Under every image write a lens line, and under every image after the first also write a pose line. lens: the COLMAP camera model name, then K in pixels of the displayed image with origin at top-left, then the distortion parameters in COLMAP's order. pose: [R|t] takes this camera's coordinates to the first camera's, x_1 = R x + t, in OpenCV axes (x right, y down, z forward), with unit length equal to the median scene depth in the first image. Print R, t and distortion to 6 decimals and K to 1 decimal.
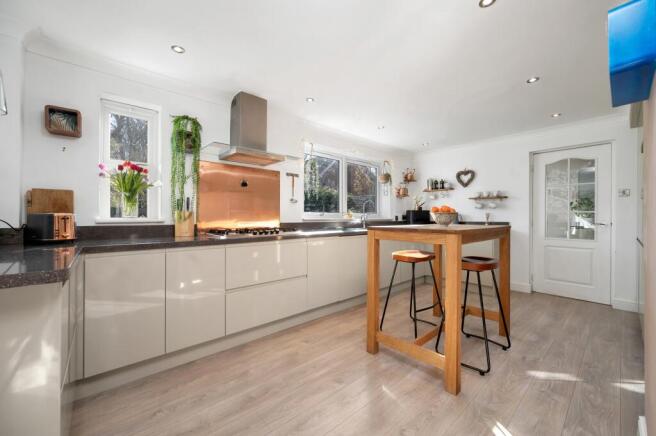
lens RADIAL K [[257.5, 0, 326.4], [0, 257.5, 216.1], [0, 0, 1]] dist [-0.000993, -0.000193]
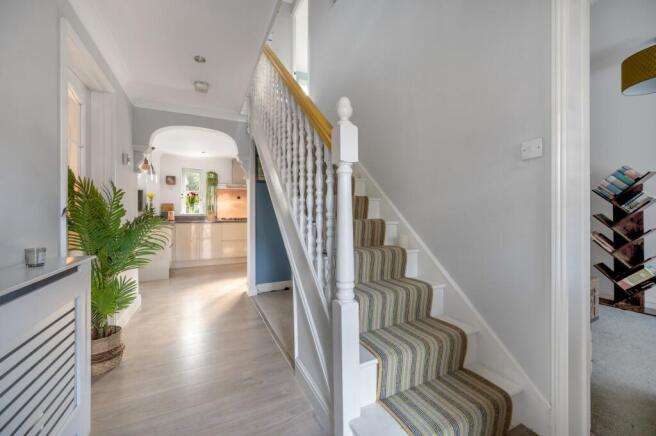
lens RADIAL K [[257.5, 0, 329.4], [0, 257.5, 218.0], [0, 0, 1]] dist [-0.000993, -0.000193]
pose [[0.960536, -0.000516, -0.278157, 1.383367], [0.001799, 0.999989, 0.004357, 0.054192], [0.278151, -0.004686, 0.960526, -1.194529]]
